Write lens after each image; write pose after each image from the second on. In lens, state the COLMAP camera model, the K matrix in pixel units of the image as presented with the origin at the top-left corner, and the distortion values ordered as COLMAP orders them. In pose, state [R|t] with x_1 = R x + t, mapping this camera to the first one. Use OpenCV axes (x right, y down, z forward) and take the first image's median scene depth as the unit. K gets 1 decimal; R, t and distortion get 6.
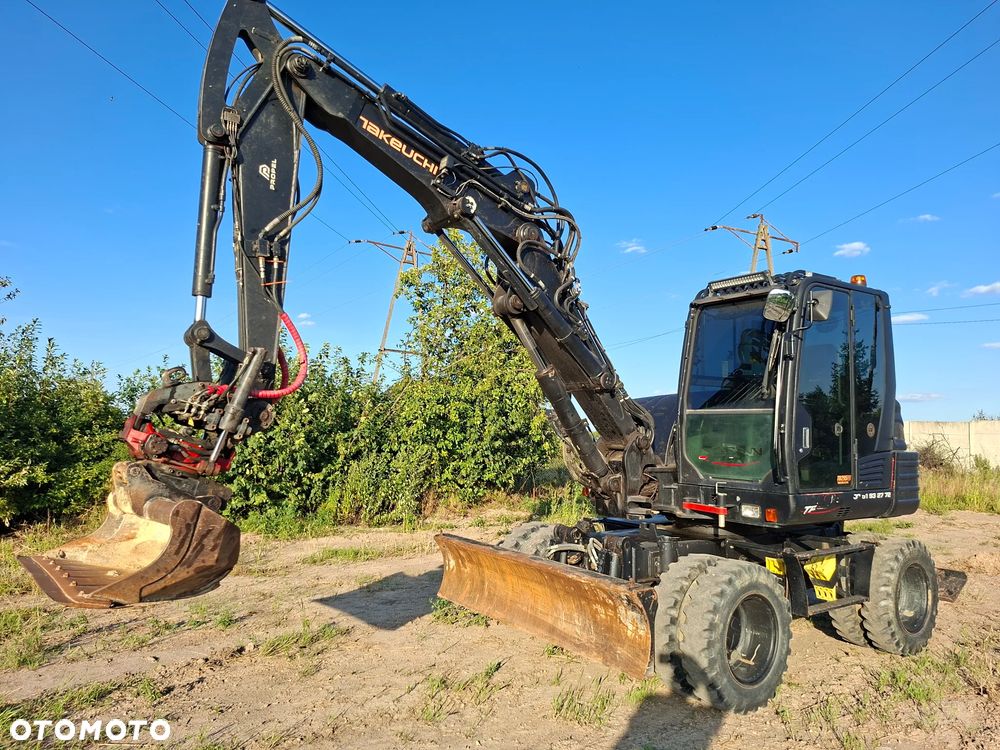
lens RADIAL K [[694.1, 0, 502.5], [0, 694.1, 385.0], [0, 0, 1]] dist [0.082222, -0.092241]
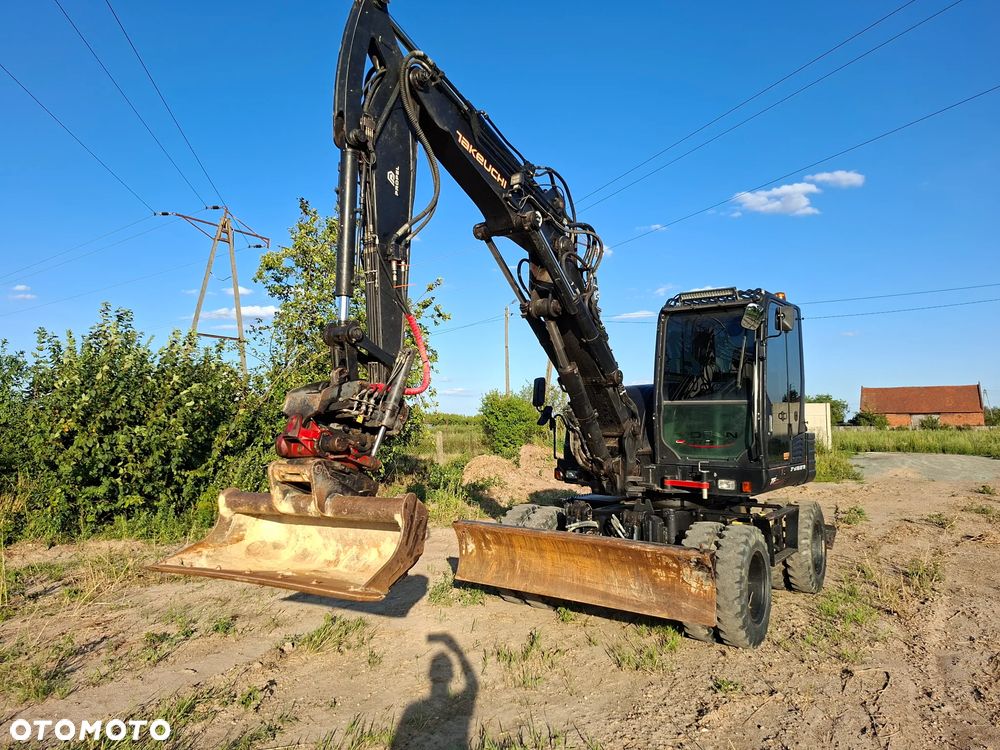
lens RADIAL K [[686.4, 0, 495.7], [0, 686.4, 369.9], [0, 0, 1]] dist [0.099067, -0.113388]
pose [[0.949585, 0.005465, 0.313462, -0.415612], [-0.004278, 0.999981, -0.004476, -0.011956], [-0.313480, 0.002910, 0.949590, -0.017987]]
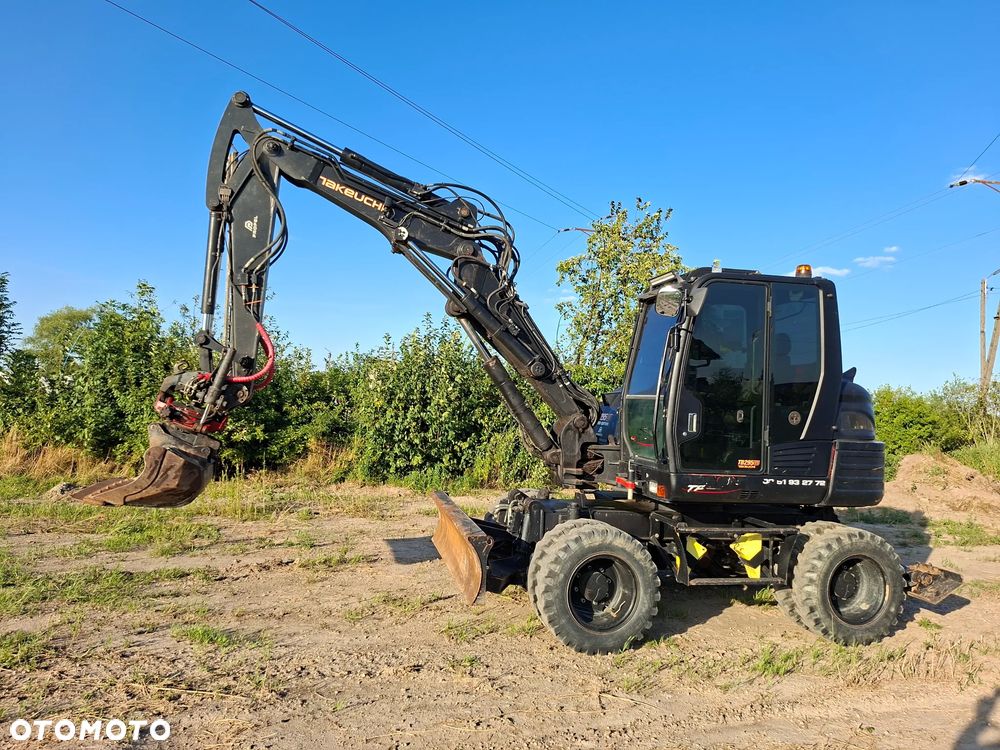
lens RADIAL K [[692.1, 0, 500.0], [0, 692.1, 375.0], [0, 0, 1]] dist [0.108441, -0.131308]
pose [[0.922050, 0.007895, -0.386991, 0.570248], [-0.001260, 0.999848, 0.017396, -0.017193], [0.387070, -0.015552, 0.921919, -0.112879]]
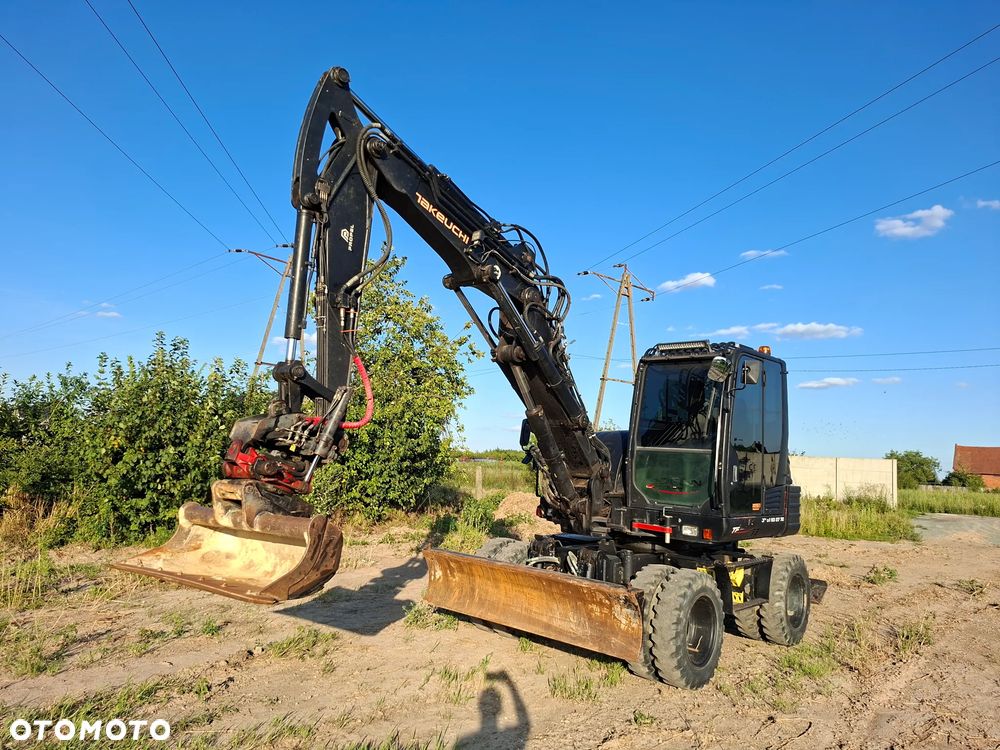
lens RADIAL K [[685.9, 0, 494.8], [0, 685.9, 394.2], [0, 0, 1]] dist [0.108147, -0.132585]
pose [[0.976873, 0.052443, 0.207288, -0.260595], [-0.049329, 0.998579, -0.020165, -0.021958], [-0.208051, 0.009473, 0.978072, -0.145736]]
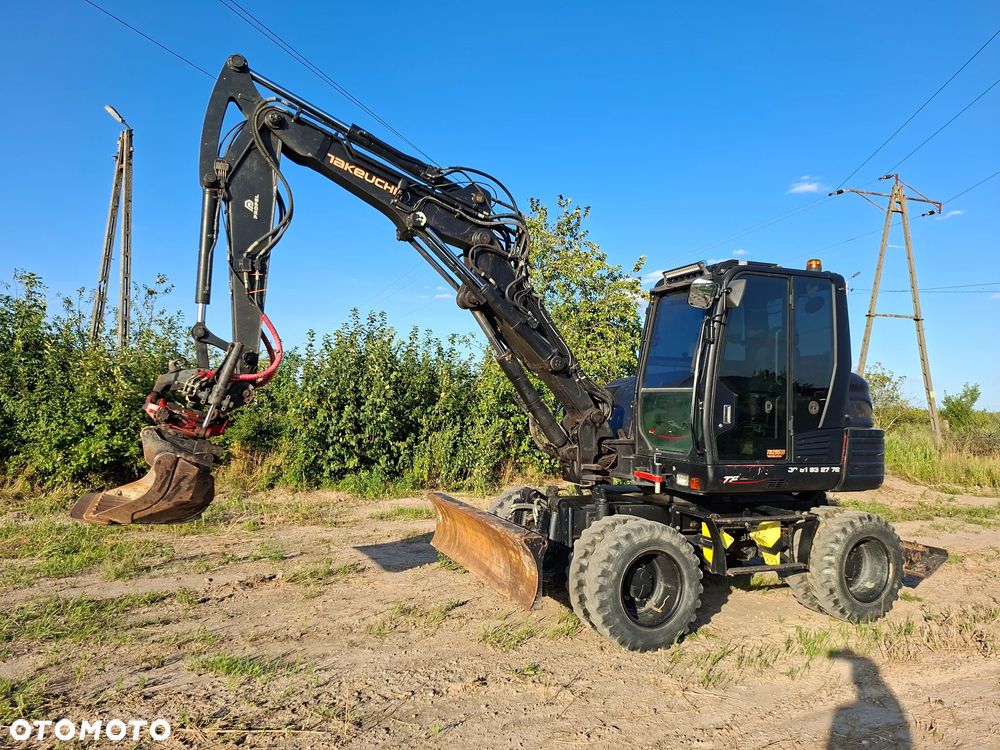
lens RADIAL K [[692.3, 0, 499.8], [0, 692.3, 379.1], [0, 0, 1]] dist [0.100980, -0.118273]
pose [[0.975549, -0.001597, -0.219774, 0.322753], [0.007558, 0.999626, 0.026285, -0.010908], [0.219650, -0.027304, 0.975197, -0.139095]]
